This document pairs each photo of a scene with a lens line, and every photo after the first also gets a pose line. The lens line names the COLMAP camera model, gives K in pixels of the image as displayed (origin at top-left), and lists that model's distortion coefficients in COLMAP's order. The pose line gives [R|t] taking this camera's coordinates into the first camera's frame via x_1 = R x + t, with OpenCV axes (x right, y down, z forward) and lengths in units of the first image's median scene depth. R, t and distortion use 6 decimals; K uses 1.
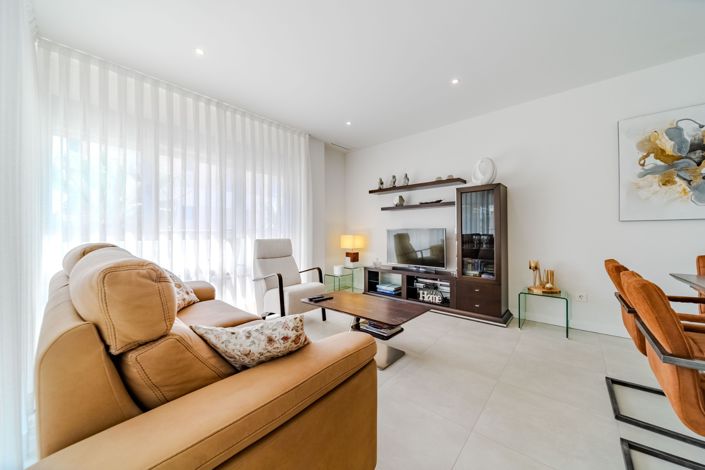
lens RADIAL K [[253.4, 0, 353.5], [0, 253.4, 231.7], [0, 0, 1]] dist [-0.009031, -0.000119]
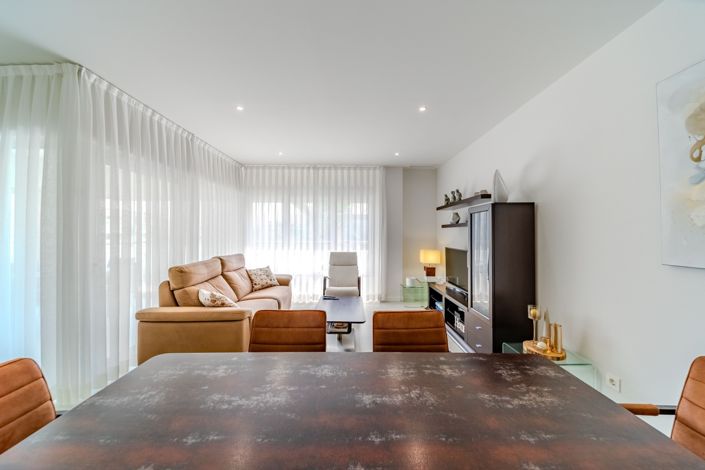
lens RADIAL K [[253.4, 0, 353.5], [0, 253.4, 231.7], [0, 0, 1]] dist [-0.009031, -0.000119]
pose [[0.661385, 0.002169, -0.750043, 0.793884], [-0.000584, 0.999997, 0.002377, -0.089699], [0.750046, -0.001133, 0.661384, 0.103906]]
